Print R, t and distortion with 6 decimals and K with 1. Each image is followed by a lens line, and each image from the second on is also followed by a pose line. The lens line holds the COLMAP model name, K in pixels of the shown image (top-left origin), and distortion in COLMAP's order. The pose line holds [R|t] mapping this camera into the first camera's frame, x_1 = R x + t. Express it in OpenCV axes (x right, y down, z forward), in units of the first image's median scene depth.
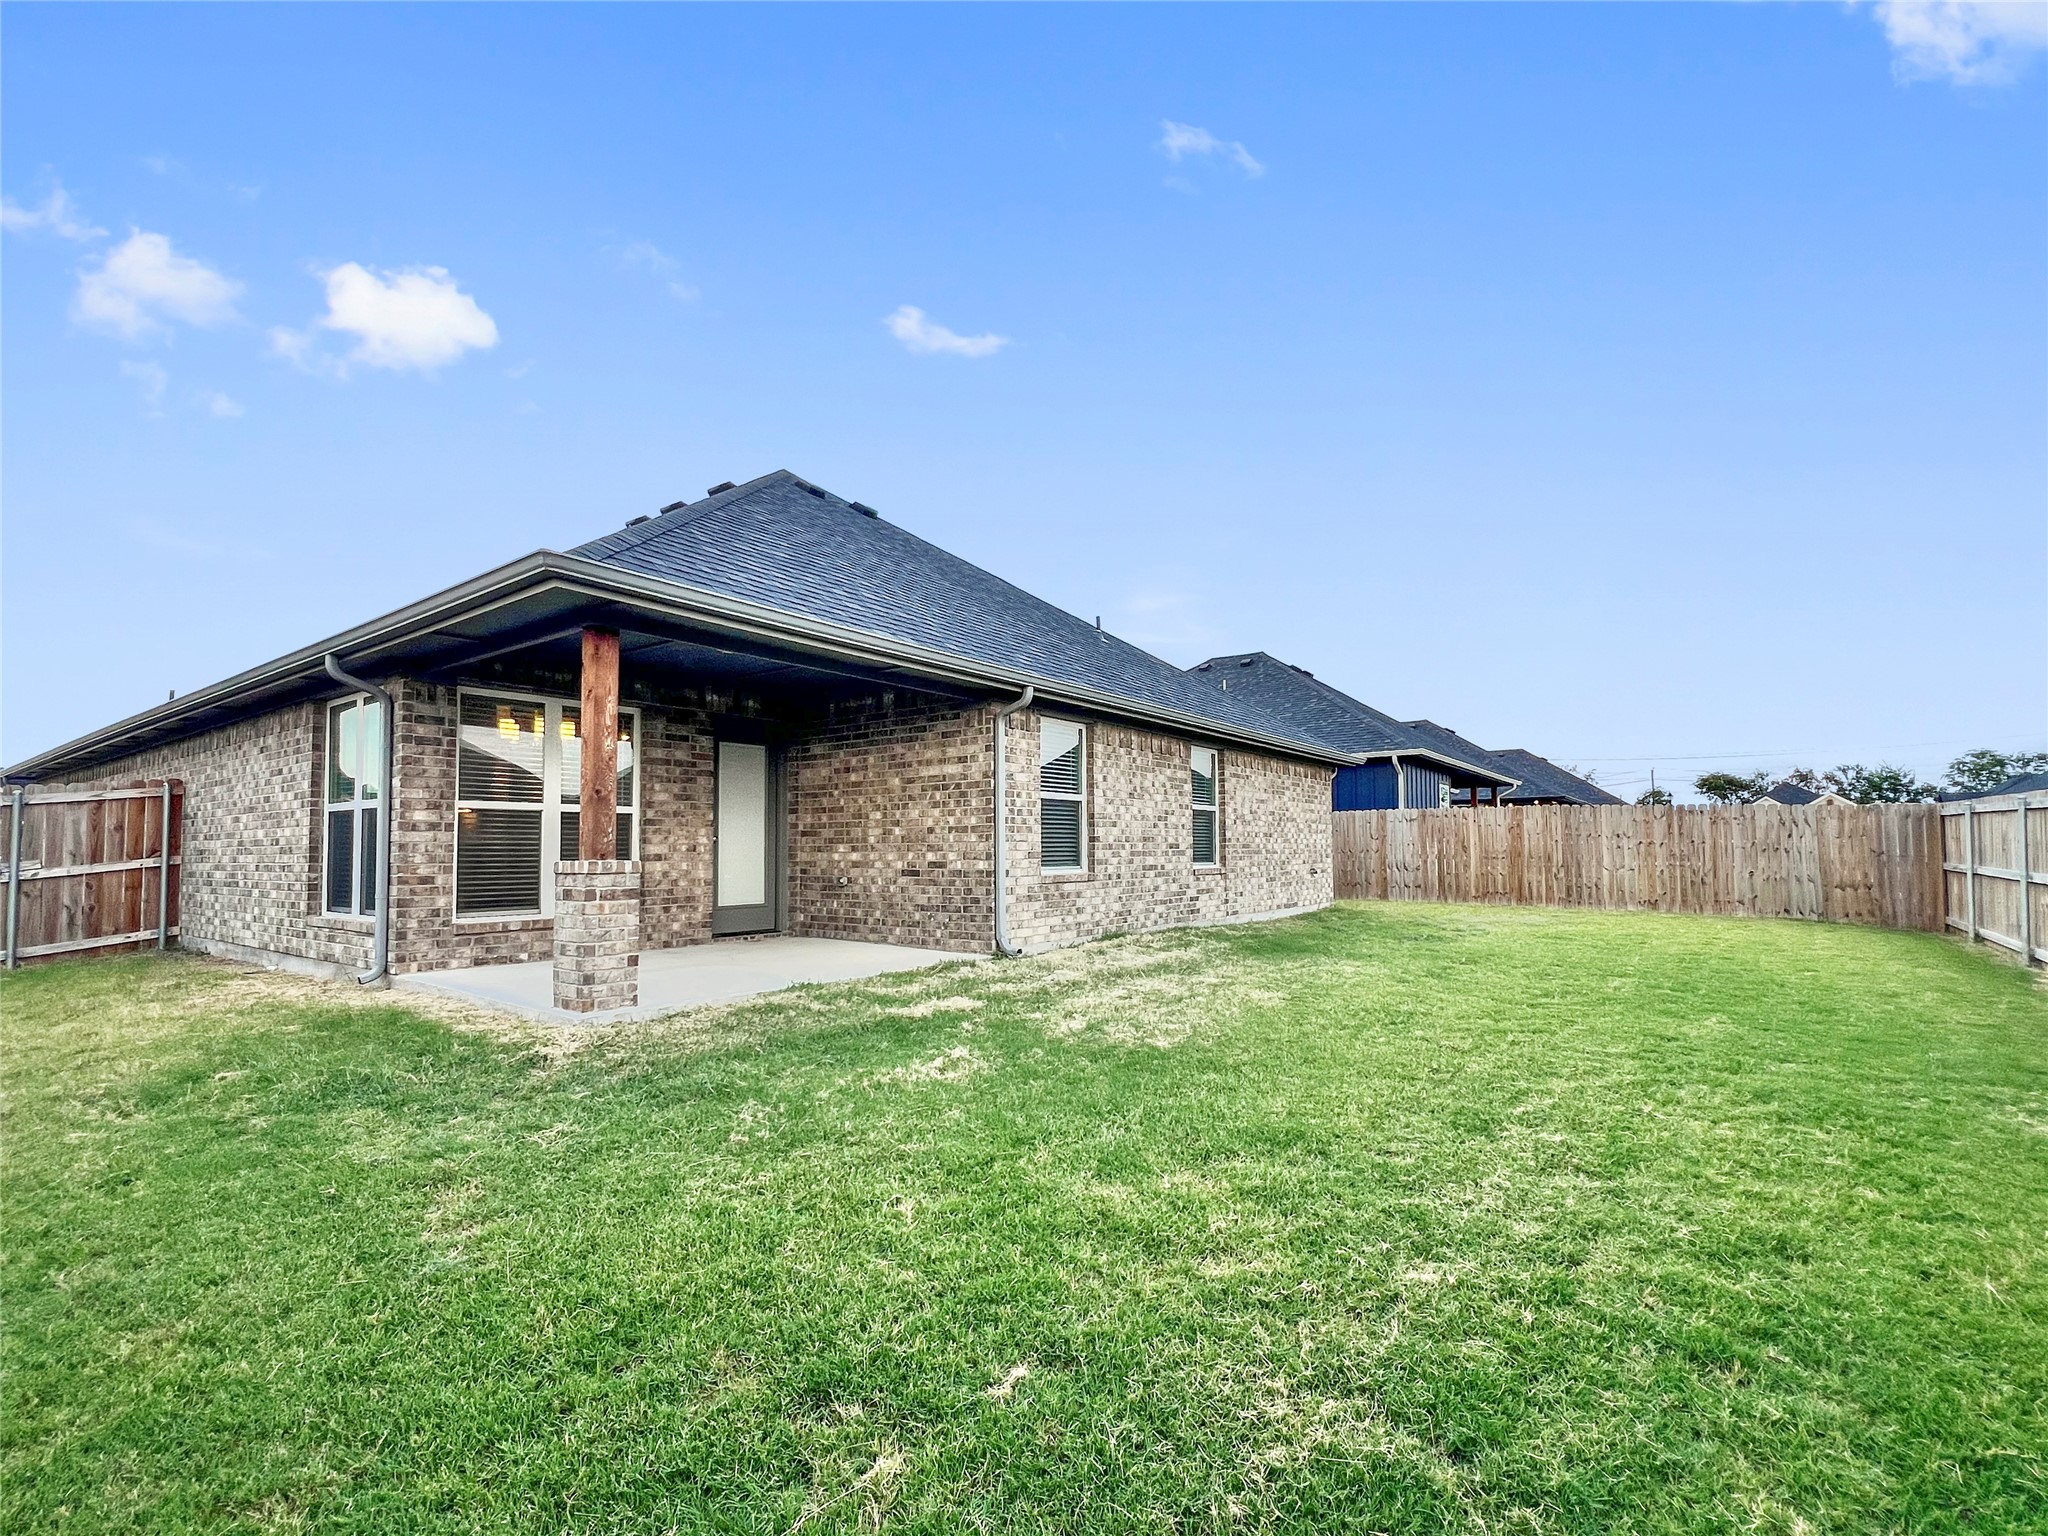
lens RADIAL K [[894.3, 0, 1012.5], [0, 894.3, 834.6], [0, 0, 1]] dist [-0.000597, -0.000256]
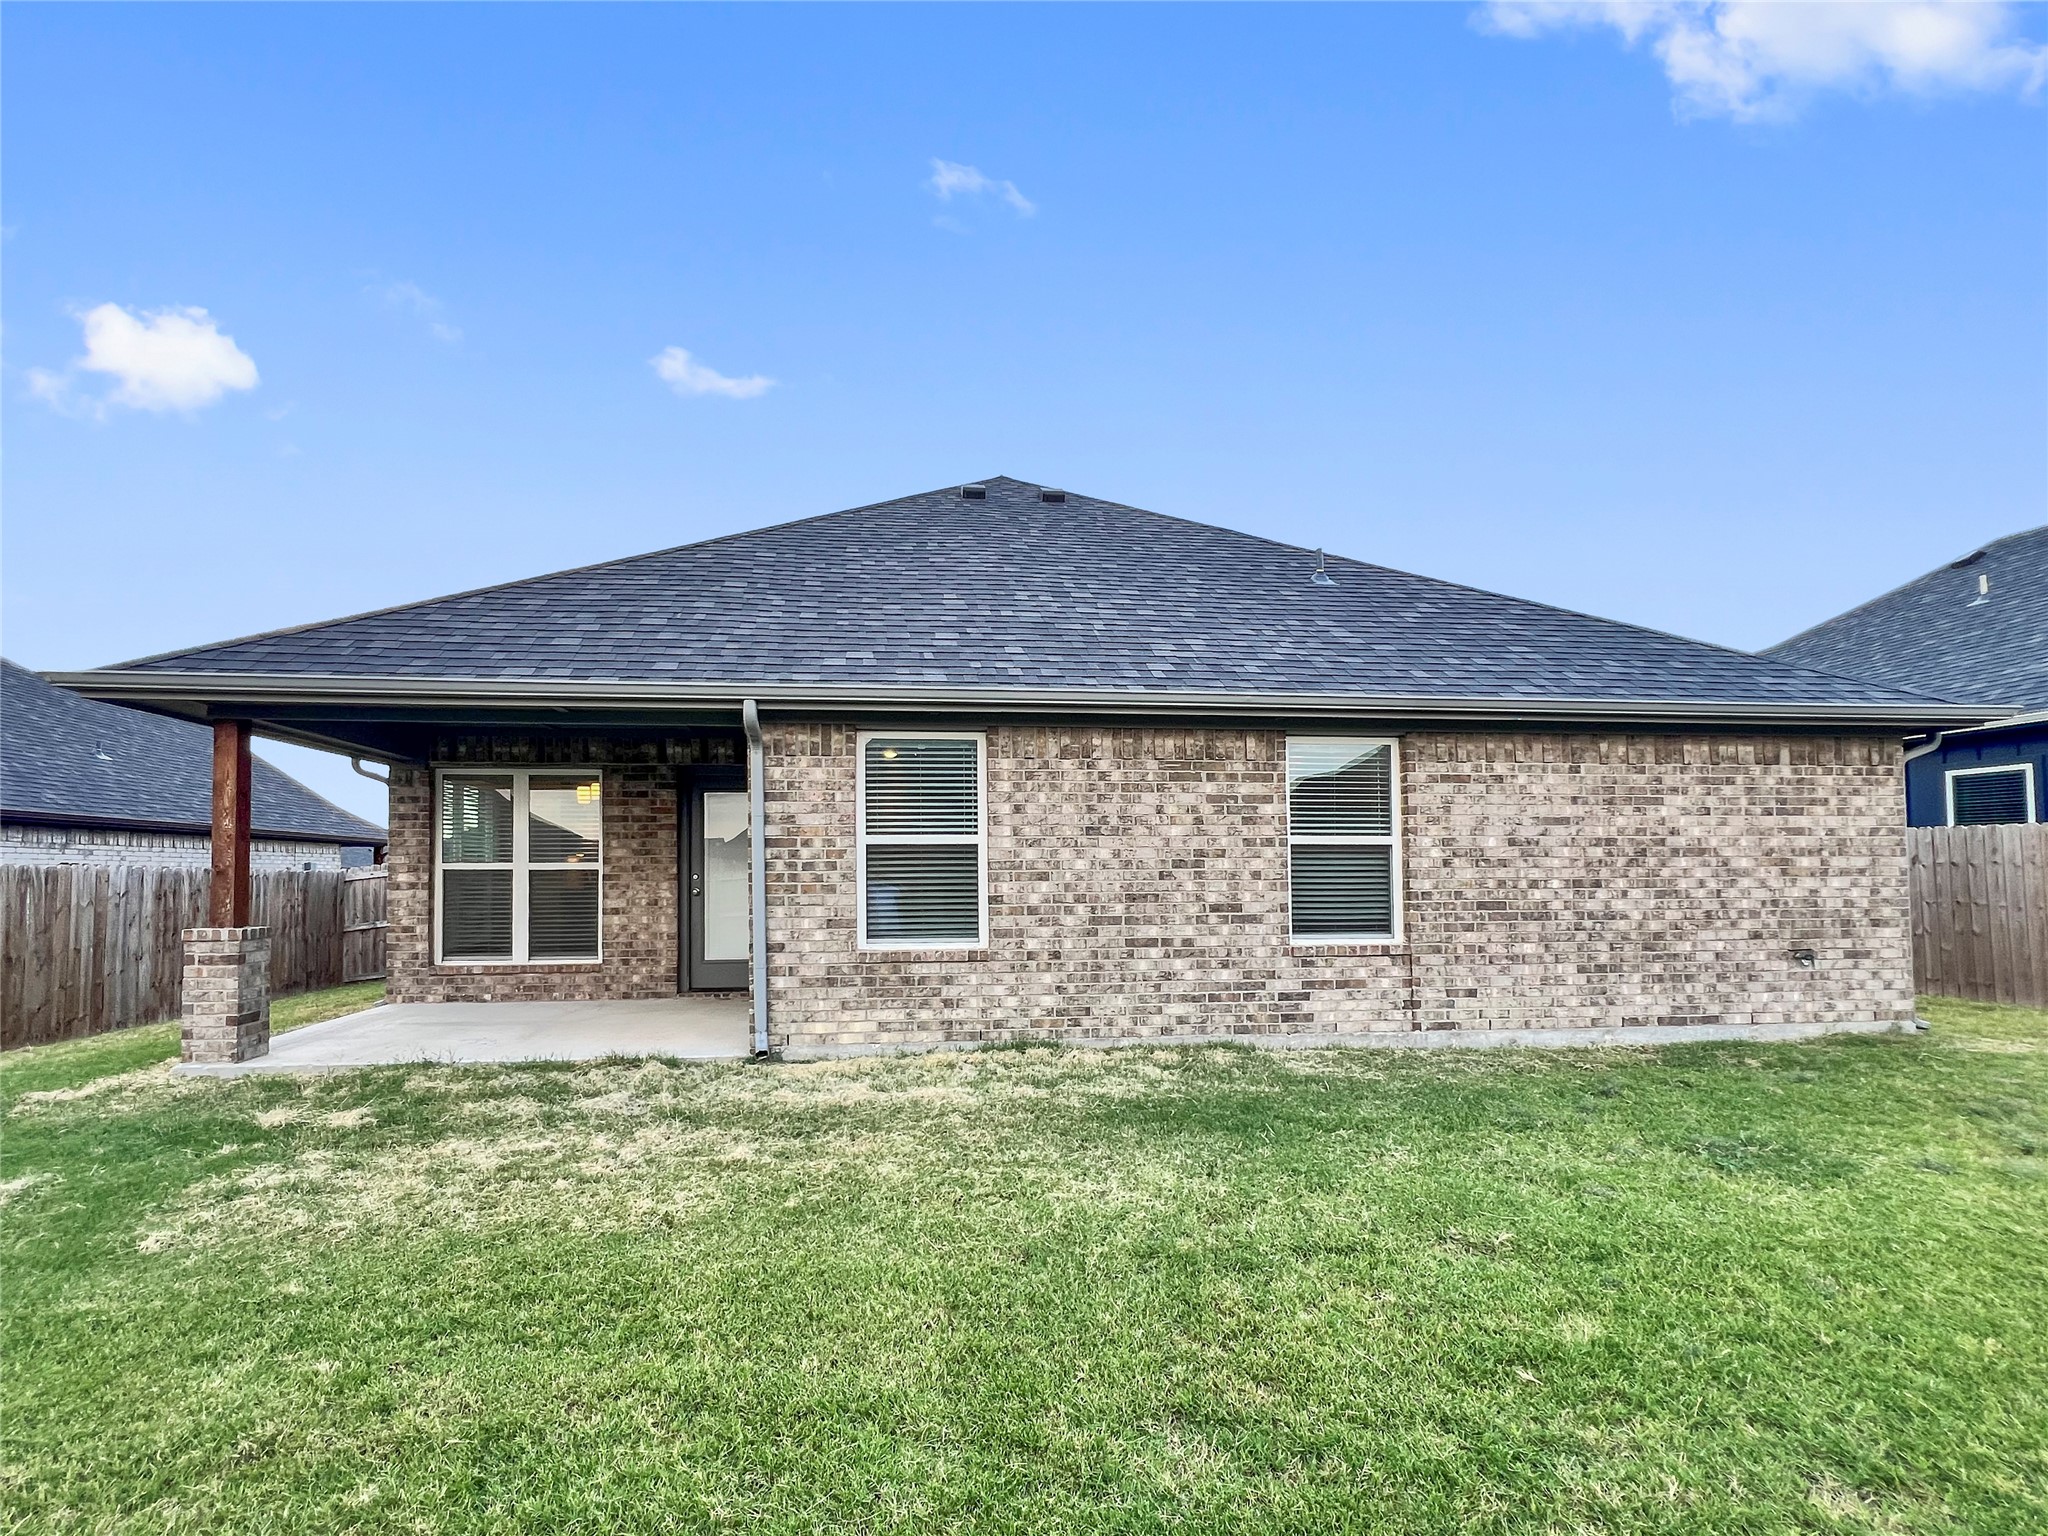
lens RADIAL K [[894.3, 0, 971.4], [0, 894.3, 860.5], [0, 0, 1]] dist [-0.000597, -0.000256]
pose [[0.694066, -0.009657, -0.719846, 0.615882], [0.013097, 0.999914, -0.000787, -0.026299], [0.719792, -0.008882, 0.694133, 0.557404]]
